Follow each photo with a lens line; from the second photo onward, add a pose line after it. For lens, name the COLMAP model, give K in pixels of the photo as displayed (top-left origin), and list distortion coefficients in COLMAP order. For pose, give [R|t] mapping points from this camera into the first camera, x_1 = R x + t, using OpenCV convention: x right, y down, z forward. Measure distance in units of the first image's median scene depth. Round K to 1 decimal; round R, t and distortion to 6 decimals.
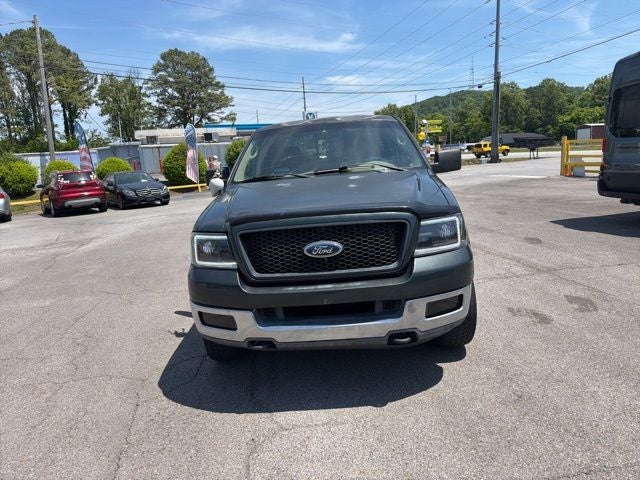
lens RADIAL K [[448.4, 0, 323.0], [0, 448.4, 236.2], [0, 0, 1]] dist [0.054293, -0.072165]
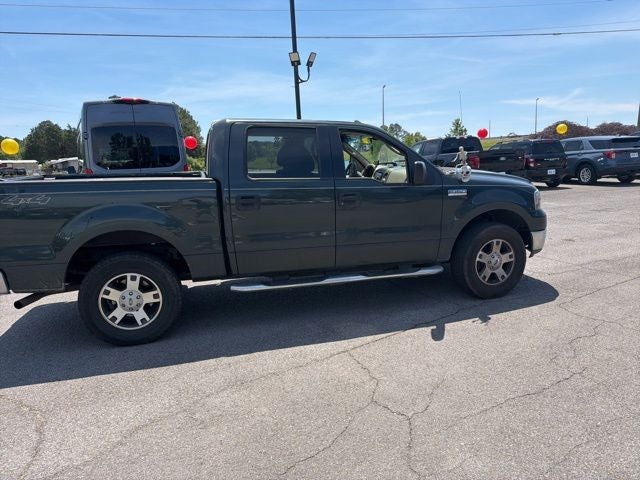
lens RADIAL K [[448.4, 0, 323.0], [0, 448.4, 236.2], [0, 0, 1]] dist [0.054293, -0.072165]
pose [[-0.306419, -0.085405, 0.948058, -0.110172], [0.230352, 0.959712, 0.160906, -0.020018], [-0.923604, 0.267692, -0.274401, 0.149726]]
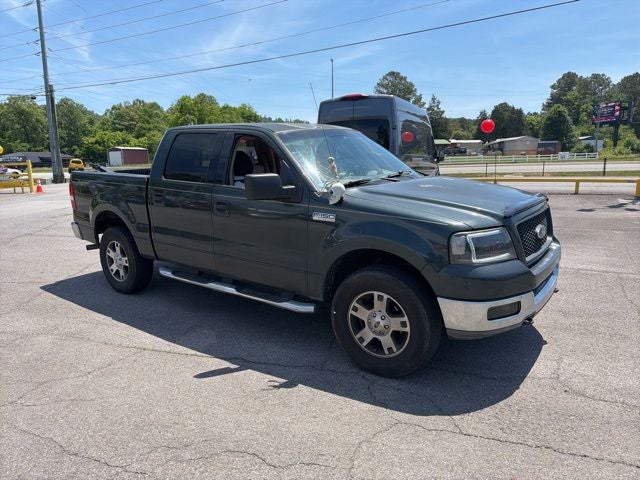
lens RADIAL K [[448.9, 0, 322.2], [0, 448.9, 241.3], [0, 0, 1]] dist [0.055513, -0.073931]
pose [[0.568102, -0.107701, 0.815881, -0.084765], [0.136225, 0.990030, 0.035835, -0.004441], [-0.811605, 0.090786, 0.577109, 0.045936]]
